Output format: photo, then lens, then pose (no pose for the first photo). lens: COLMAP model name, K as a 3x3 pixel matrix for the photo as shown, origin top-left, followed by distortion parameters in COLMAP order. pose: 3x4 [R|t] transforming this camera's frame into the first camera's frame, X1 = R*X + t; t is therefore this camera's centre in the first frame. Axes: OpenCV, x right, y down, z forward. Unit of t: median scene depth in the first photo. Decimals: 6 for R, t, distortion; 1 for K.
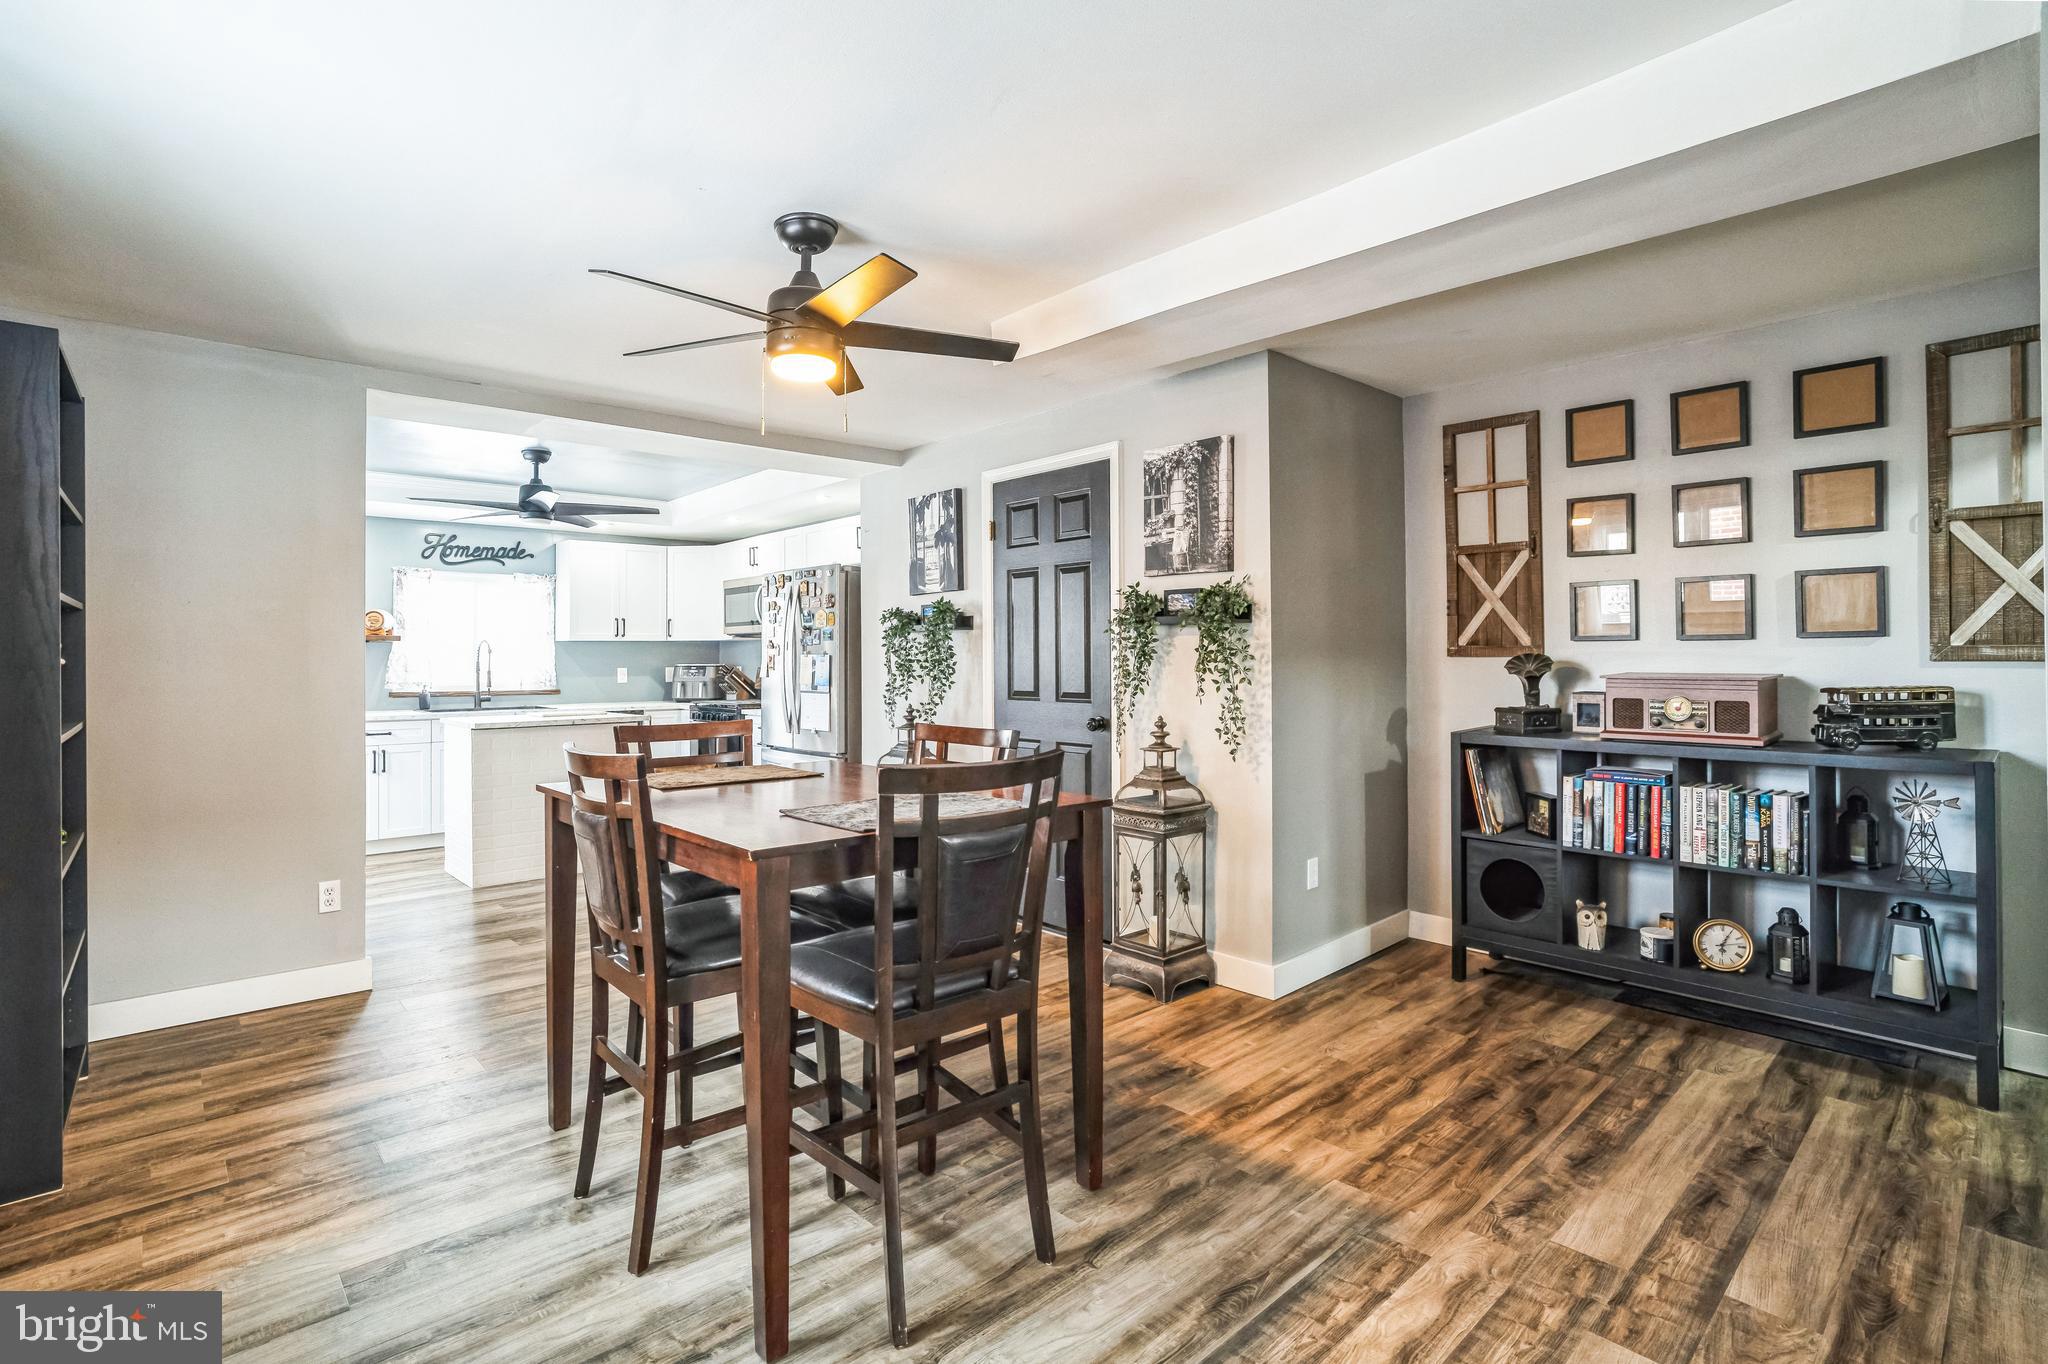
lens RADIAL K [[969.4, 0, 1014.1], [0, 969.4, 645.0], [0, 0, 1]] dist [-0.047524, 0.000560]
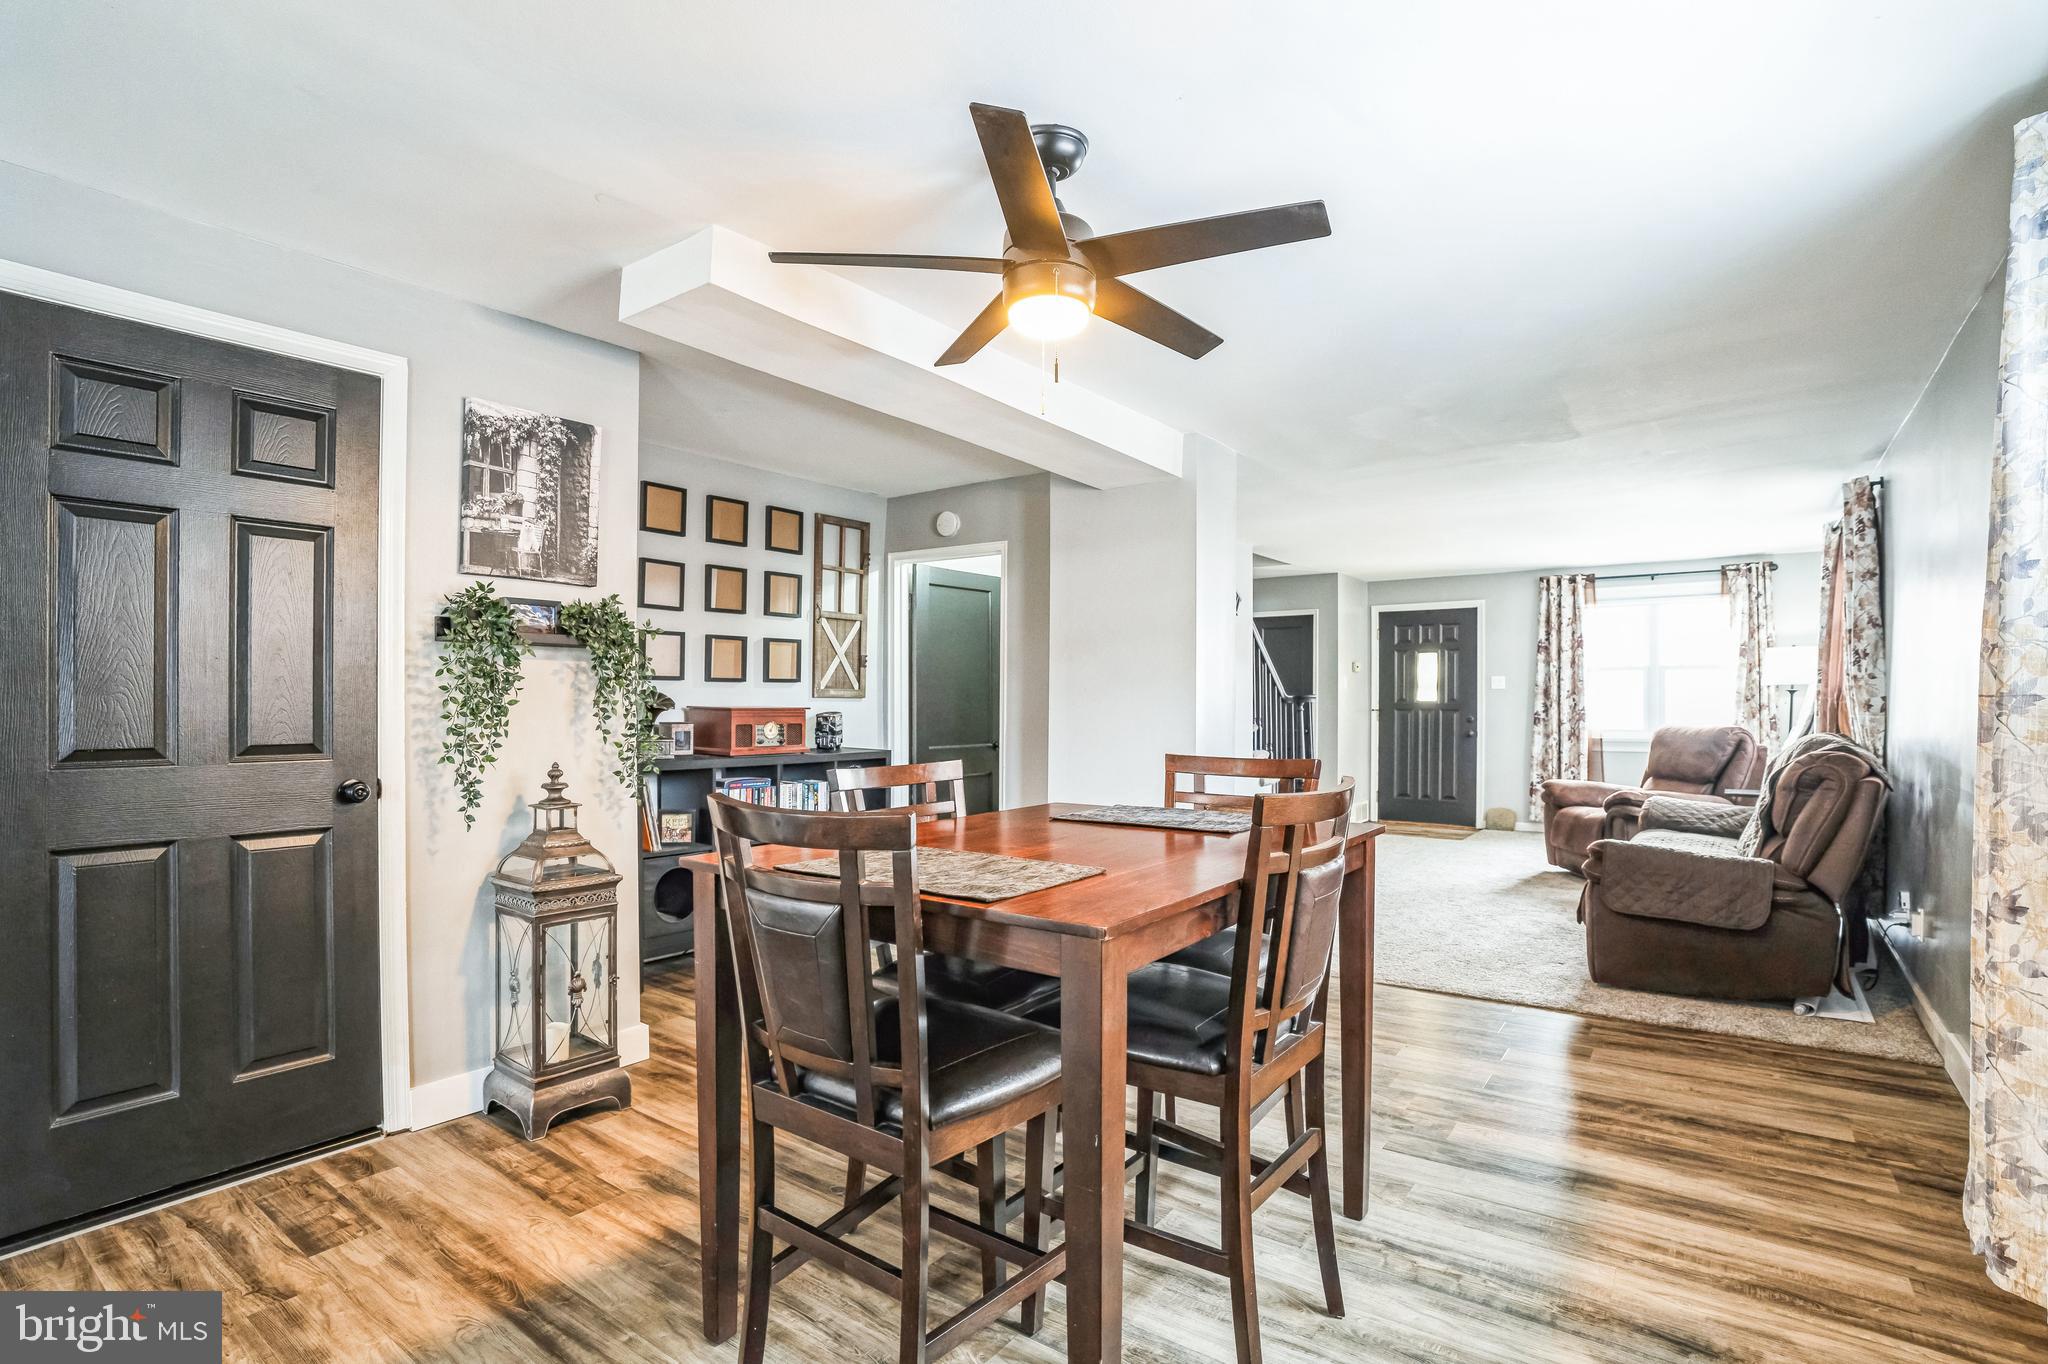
lens RADIAL K [[976.5, 0, 1016.8], [0, 976.5, 695.4], [0, 0, 1]] dist [-0.050880, 0.000947]
pose [[-0.191003, 0.011580, 0.981521, -0.633815], [-0.011267, 0.999839, -0.013988, 0.024852], [-0.981525, -0.013731, -0.190842, 0.739862]]
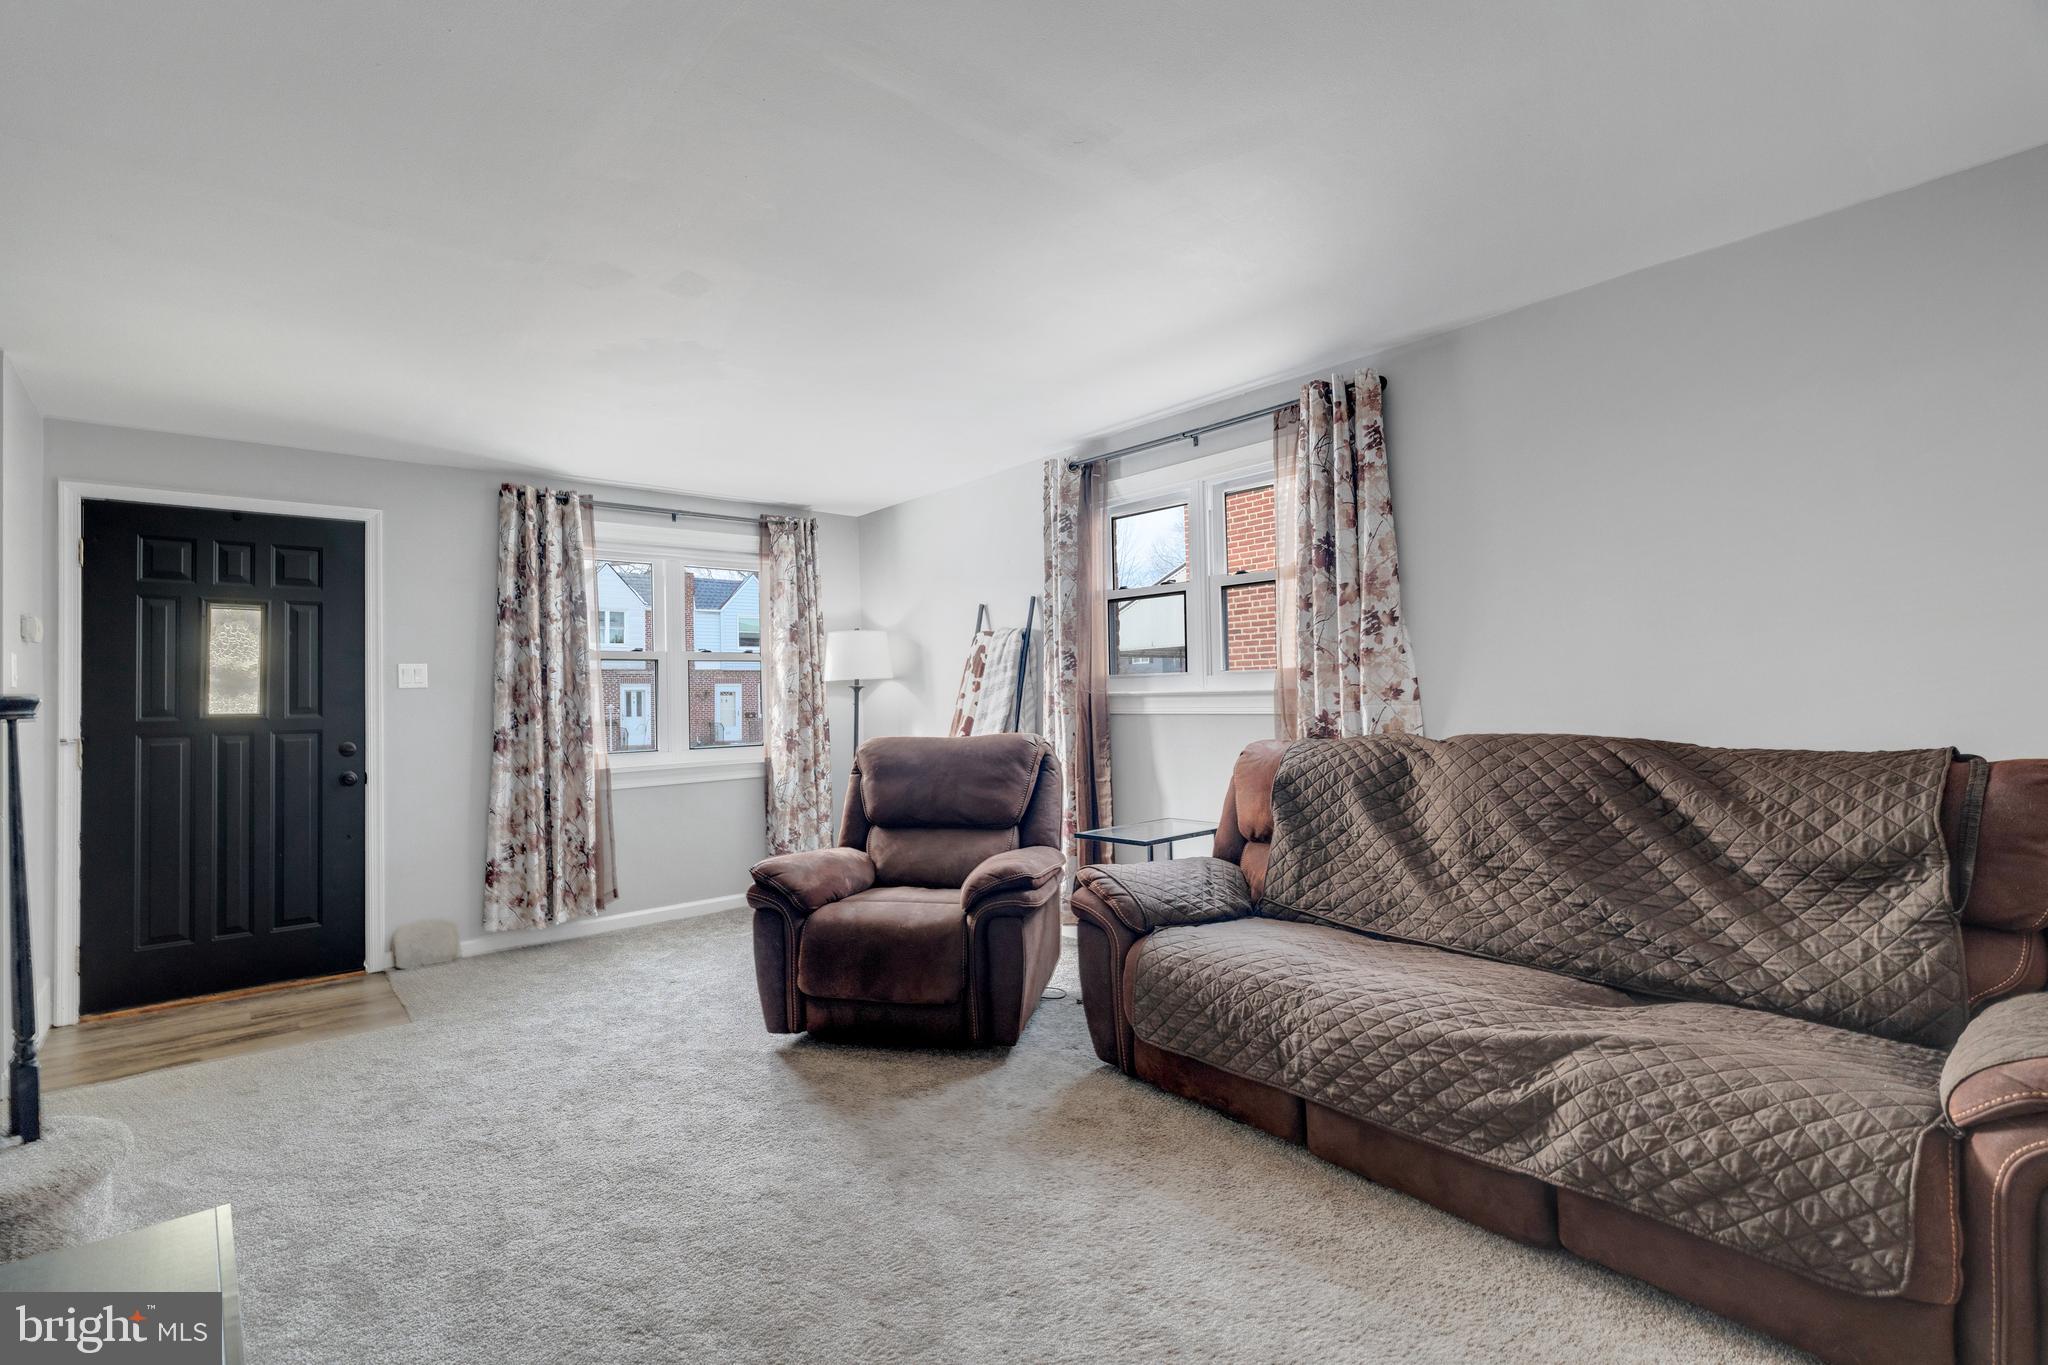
lens RADIAL K [[922.0, 0, 1022.5], [0, 922.0, 671.7], [0, 0, 1]] dist [-0.001315, -0.000035]
pose [[-0.999275, 0.033459, 0.018181, 0.626078], [0.032669, 0.998578, -0.042127, 0.015754], [-0.019565, -0.041503, -0.998947, 0.287097]]
